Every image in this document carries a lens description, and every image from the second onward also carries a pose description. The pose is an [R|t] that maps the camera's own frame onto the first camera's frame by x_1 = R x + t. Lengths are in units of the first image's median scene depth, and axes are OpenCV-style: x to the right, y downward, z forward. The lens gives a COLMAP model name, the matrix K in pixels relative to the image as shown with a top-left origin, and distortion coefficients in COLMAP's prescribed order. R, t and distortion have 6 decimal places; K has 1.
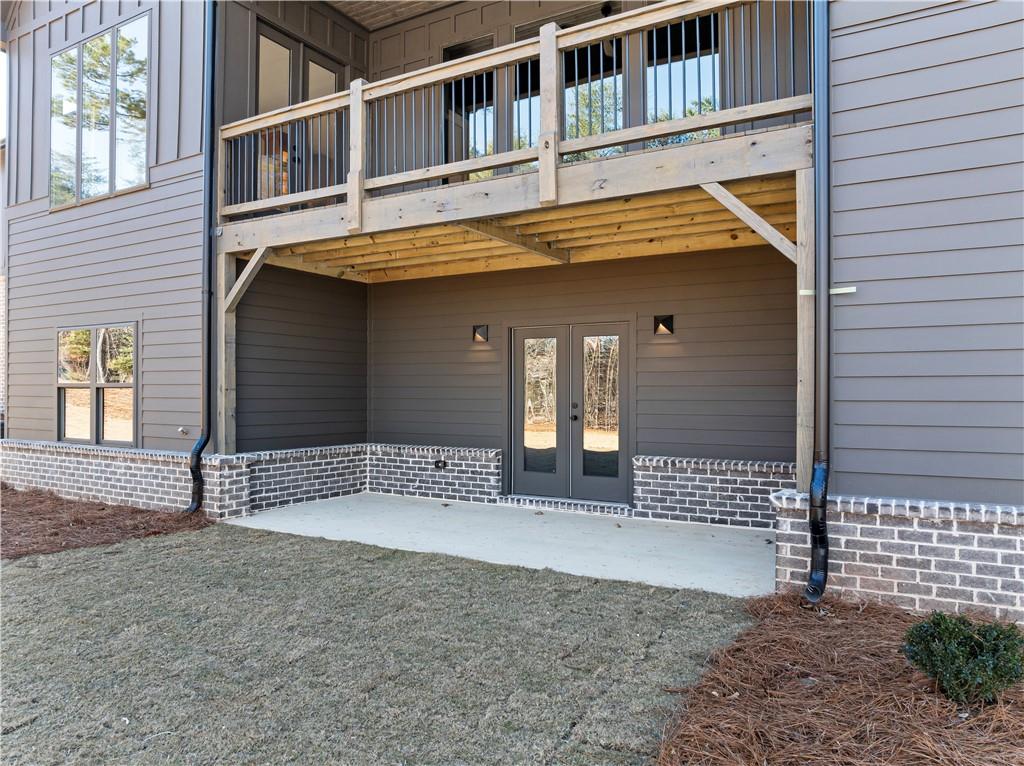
lens RADIAL K [[725.4, 0, 503.3], [0, 725.4, 388.2], [0, 0, 1]] dist [-0.033507, 0.003550]
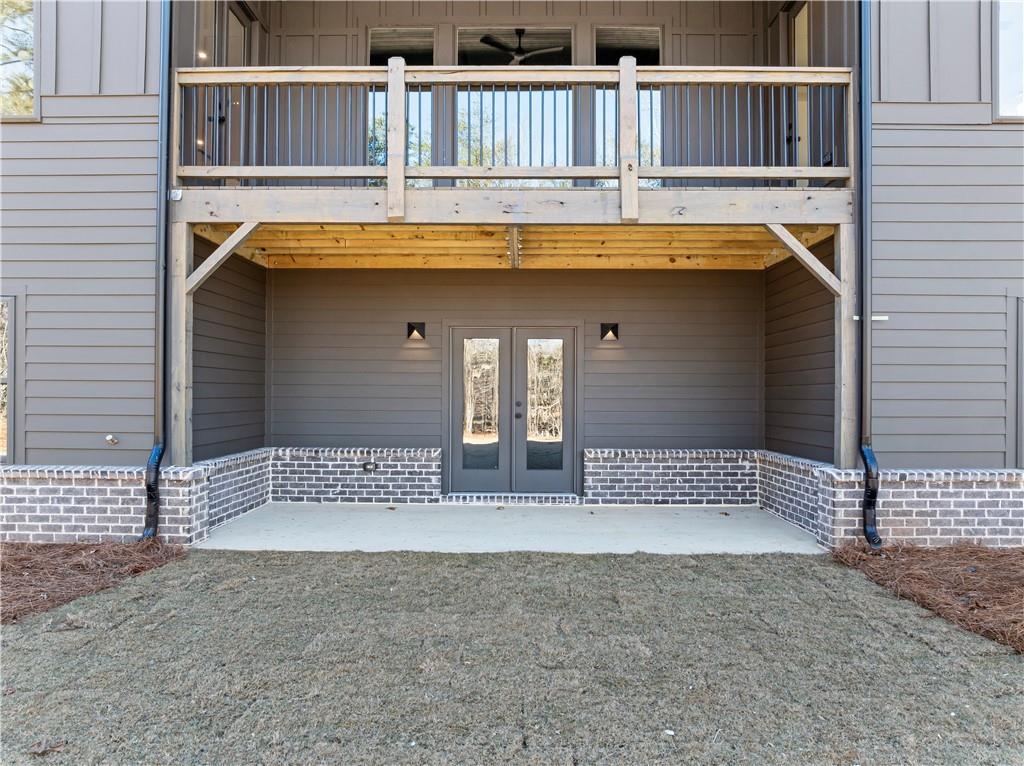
lens RADIAL K [[725.4, 0, 510.0], [0, 725.4, 384.9], [0, 0, 1]] dist [-0.033507, 0.003550]
pose [[0.866565, 0.006079, 0.499026, -0.481914], [-0.006025, 0.999980, -0.001719, -0.001940], [-0.499027, -0.001517, 0.866585, 0.102487]]
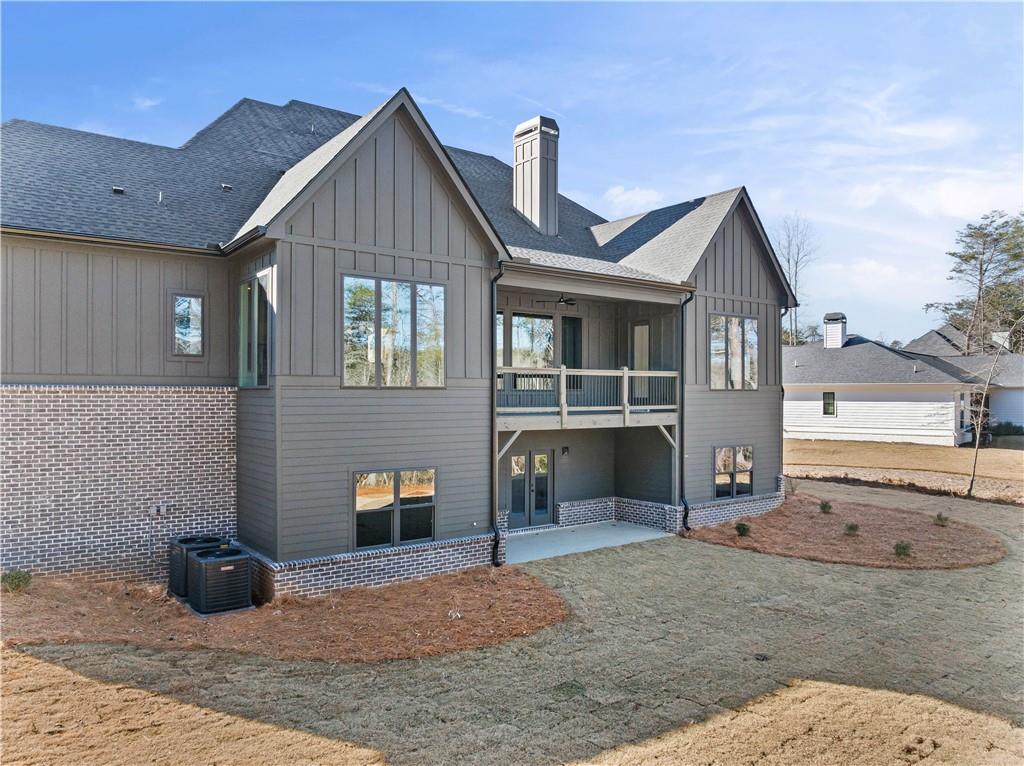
lens RADIAL K [[733.1, 0, 508.8], [0, 733.1, 383.0], [0, 0, 1]] dist [-0.035566, 0.001556]
pose [[0.381023, 0.008766, 0.924524, -2.296886], [-0.007864, 0.999950, -0.006240, -0.314829], [-0.924532, -0.004893, 0.381073, 0.201029]]
